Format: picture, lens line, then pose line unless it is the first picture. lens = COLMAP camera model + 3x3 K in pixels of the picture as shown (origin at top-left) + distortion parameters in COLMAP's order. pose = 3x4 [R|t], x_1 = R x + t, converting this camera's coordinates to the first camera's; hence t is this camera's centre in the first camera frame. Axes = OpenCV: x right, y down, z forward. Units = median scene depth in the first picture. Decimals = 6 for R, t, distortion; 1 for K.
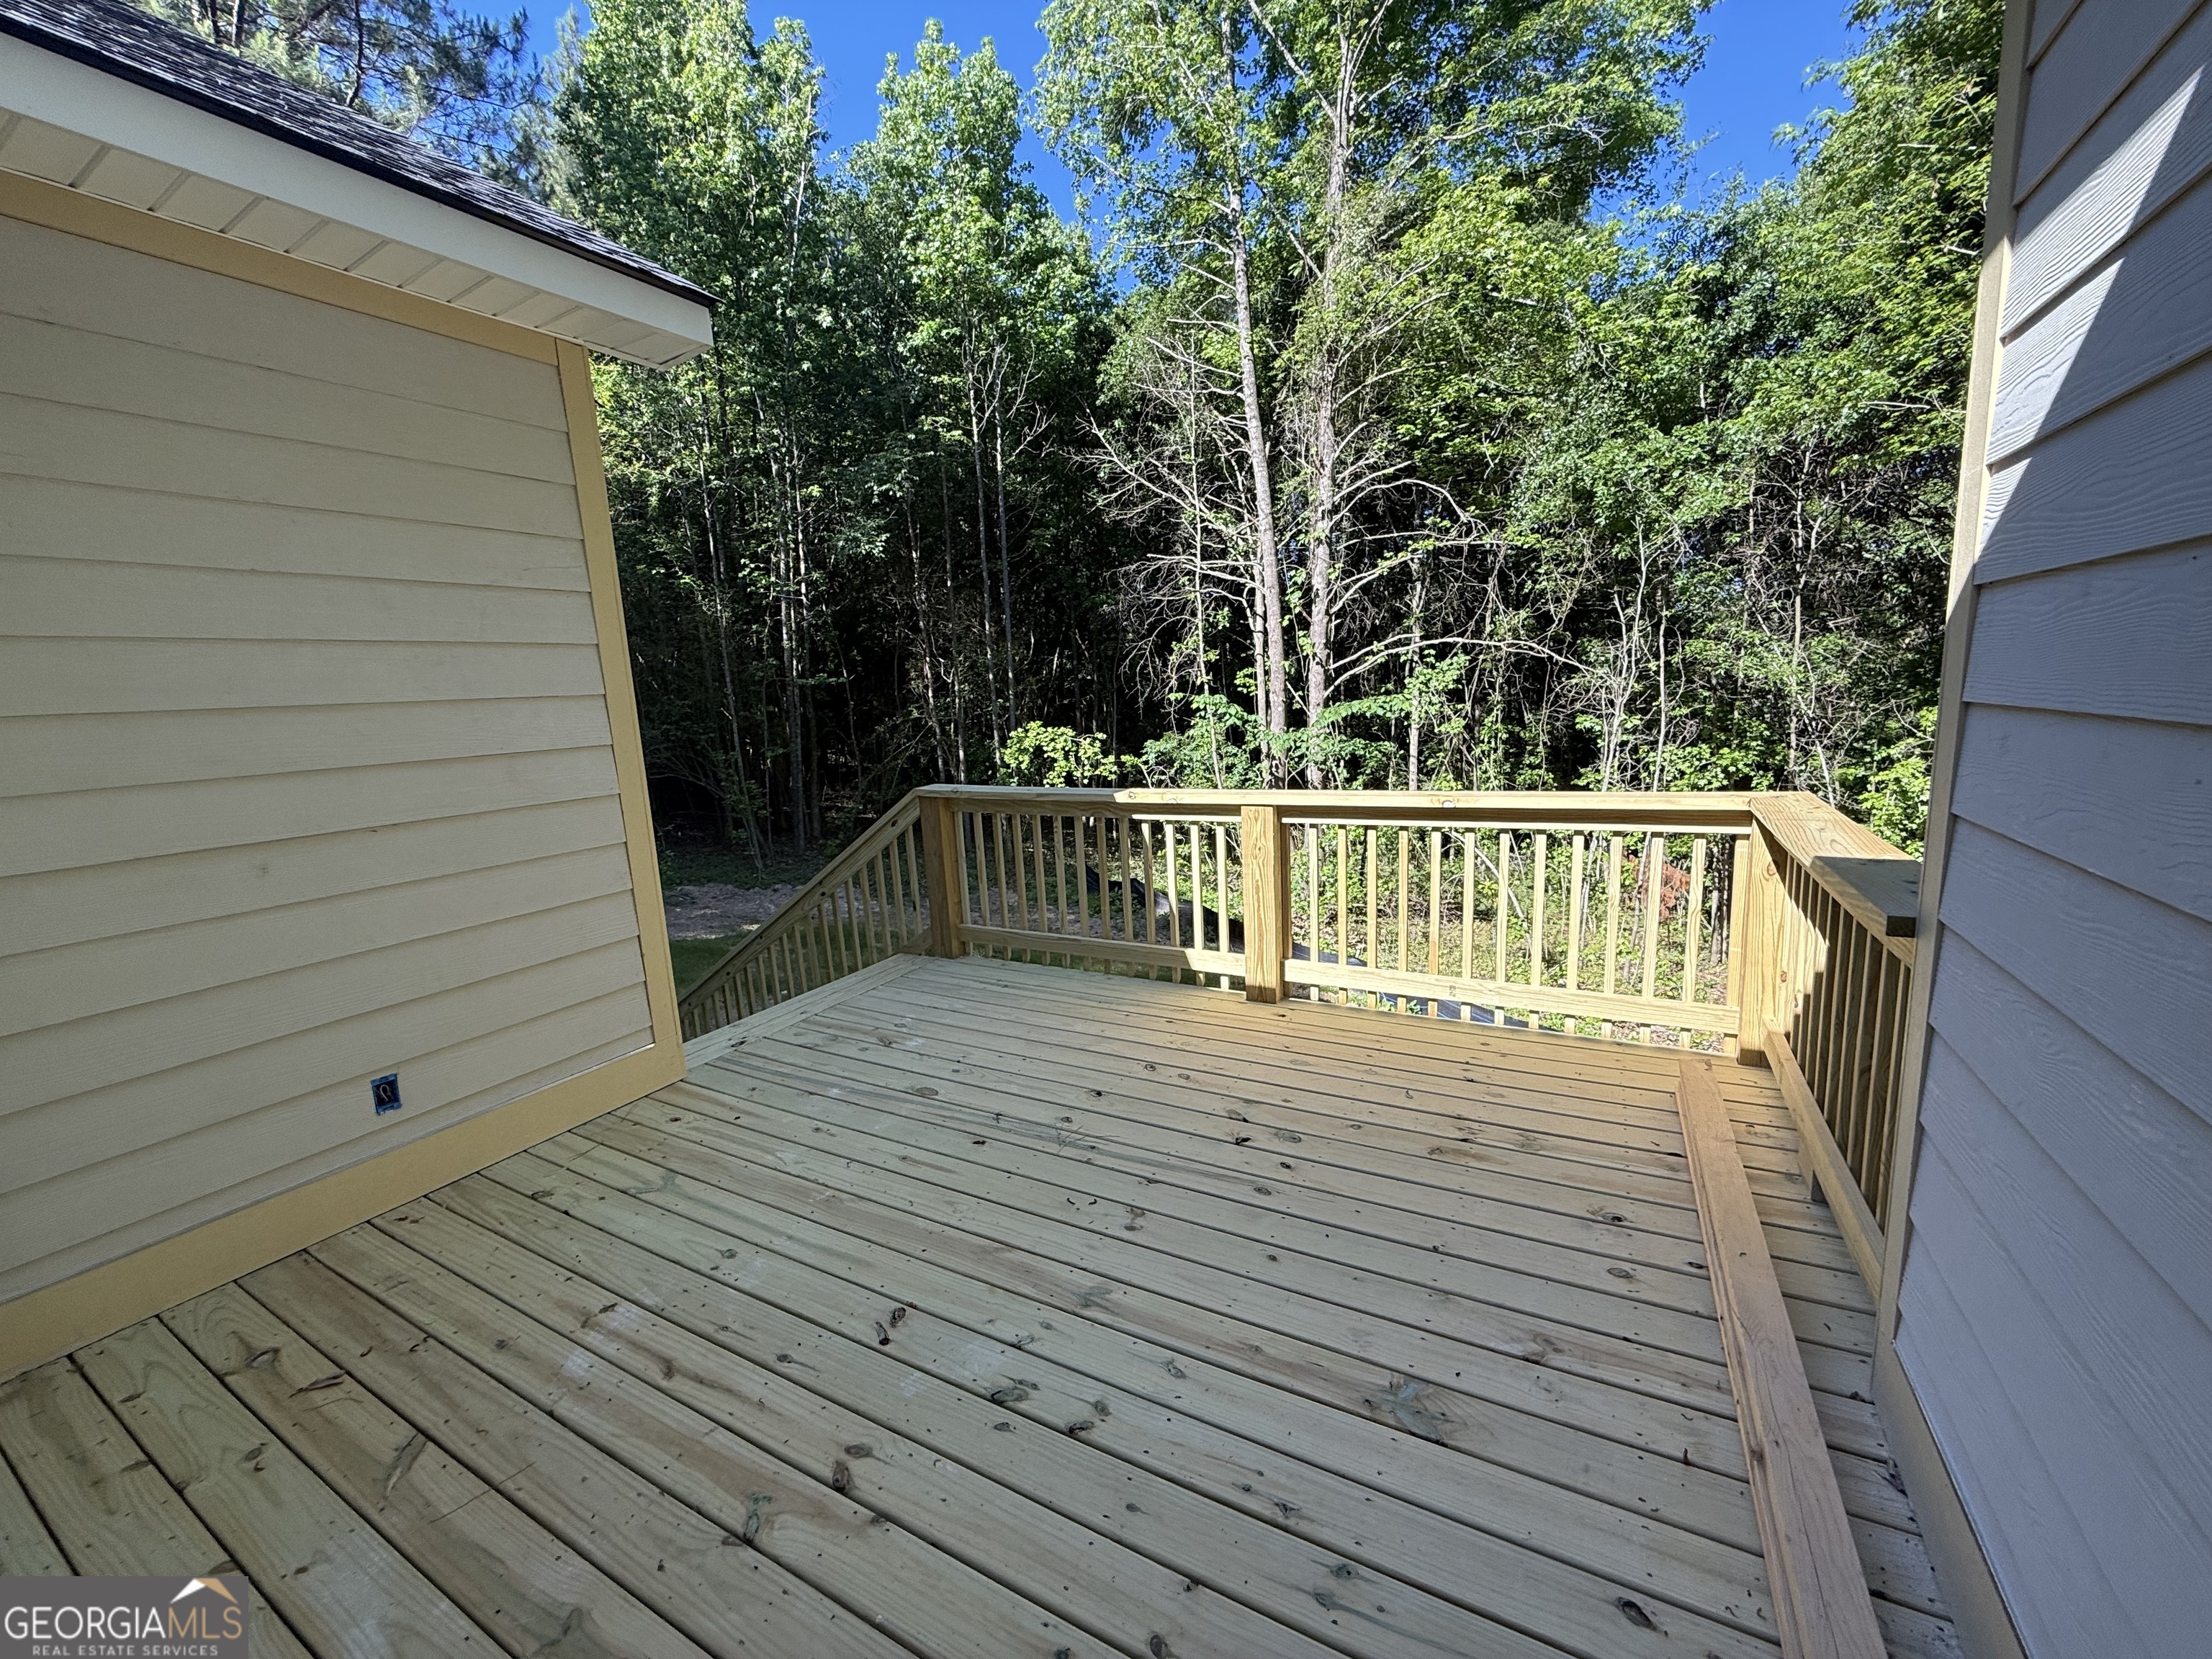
lens RADIAL K [[880.6, 0, 1099.4], [0, 880.6, 833.2], [0, 0, 1]] dist [0.000194, 0.000364]
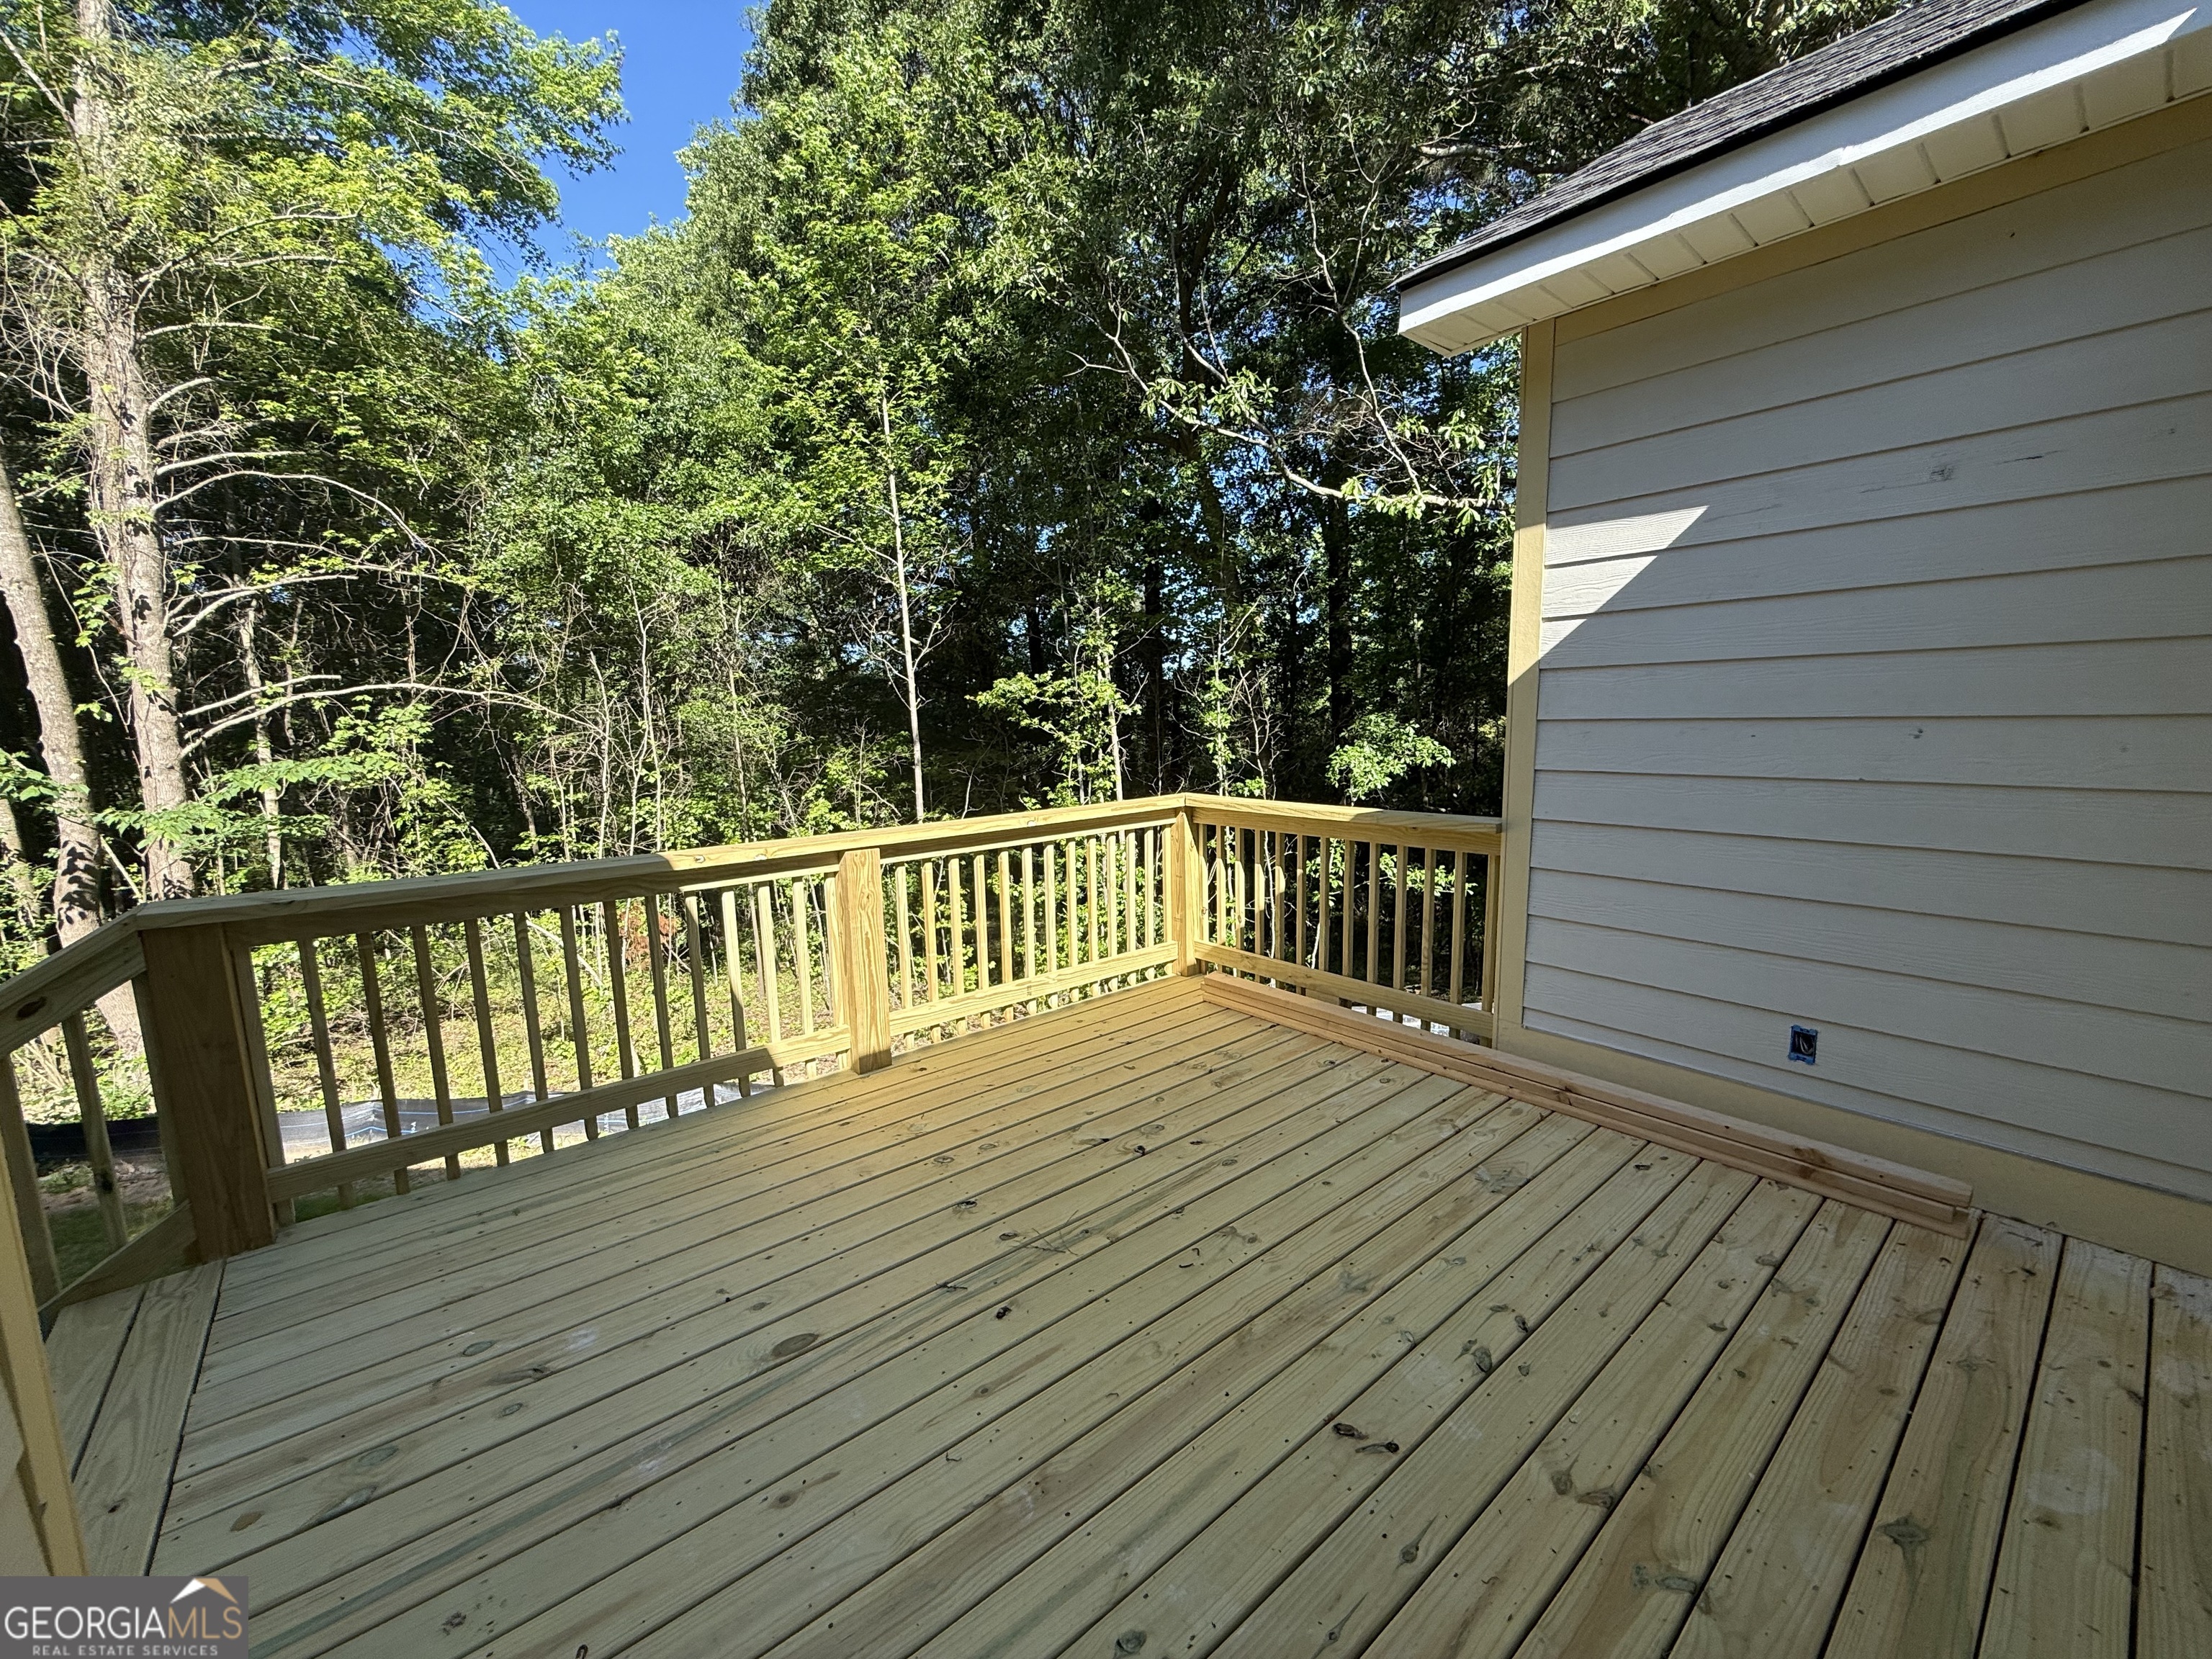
lens RADIAL K [[880.6, 0, 1102.6], [0, 880.6, 833.3], [0, 0, 1]] dist [0.000194, 0.000364]
pose [[0.355813, -0.085075, 0.930677, -0.706768], [0.153240, 0.987680, 0.031700, -0.047410], [-0.921908, 0.131337, 0.364466, 0.571705]]
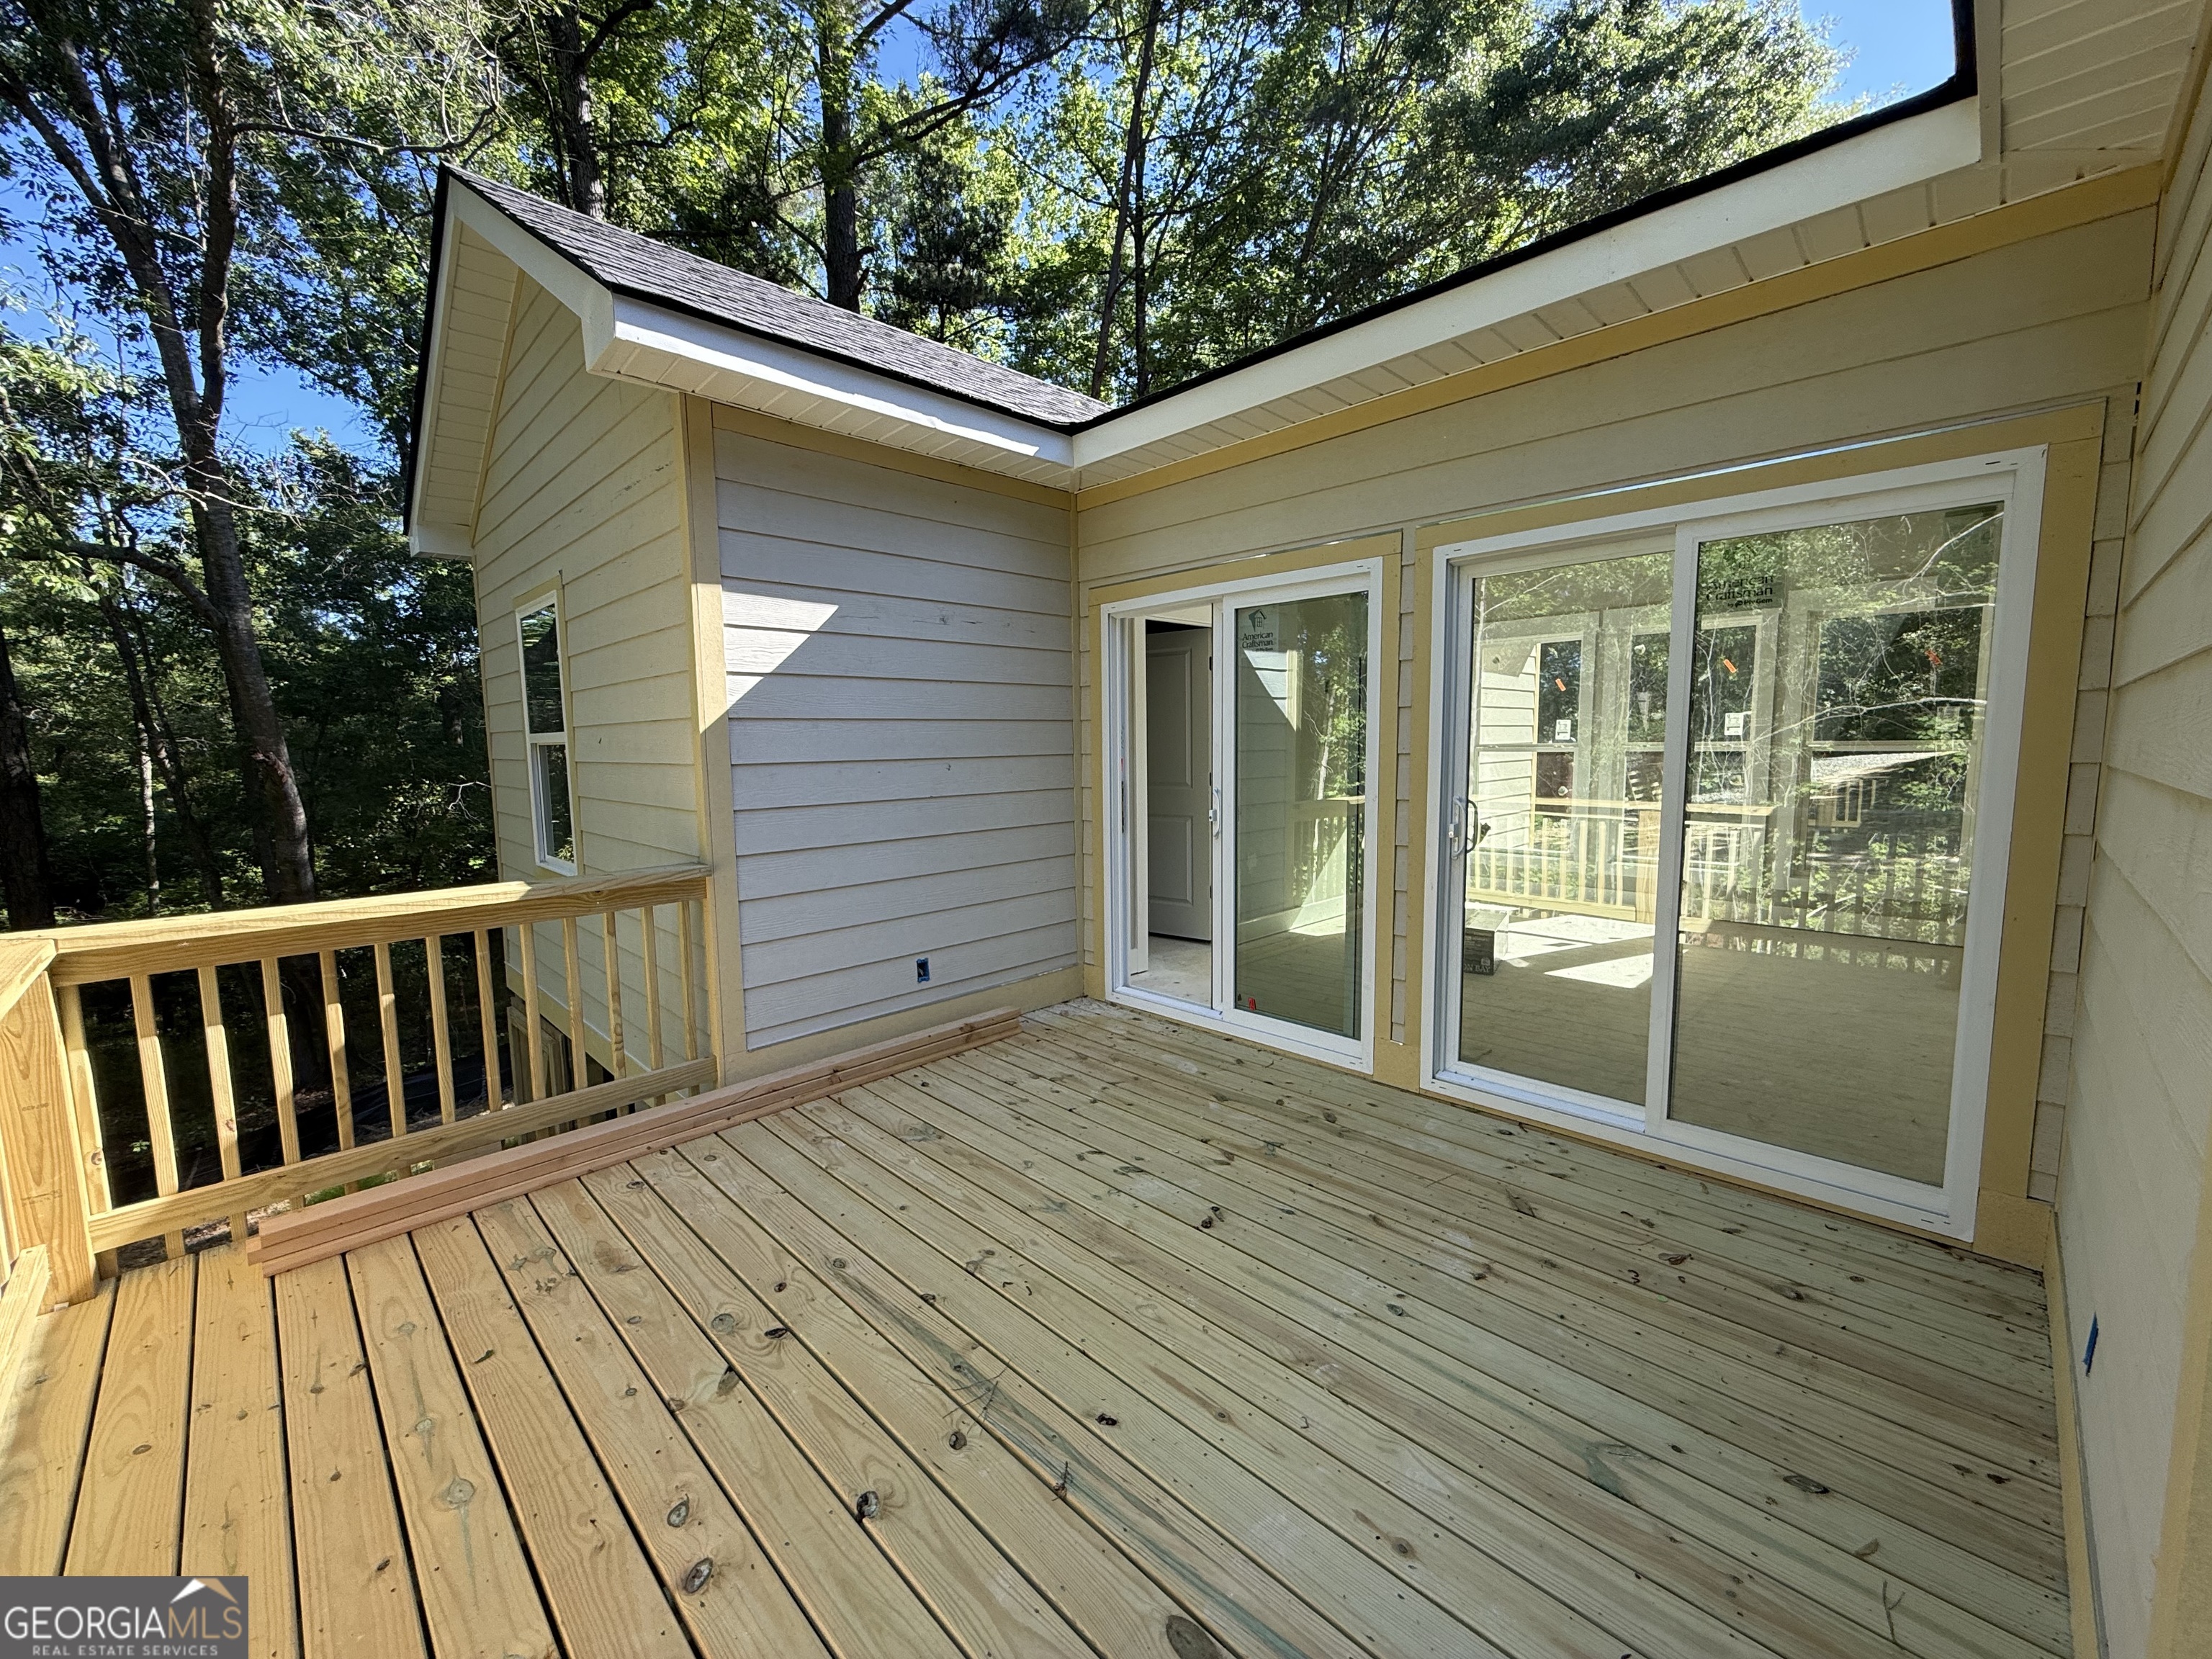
lens RADIAL K [[880.6, 0, 1096.9], [0, 880.6, 836.9], [0, 0, 1]] dist [0.000194, 0.000364]
pose [[-0.959838, 0.036428, 0.278181, -0.303838], [0.107967, 0.963134, 0.246405, -0.204914], [-0.258949, 0.266543, -0.928386, 1.399967]]
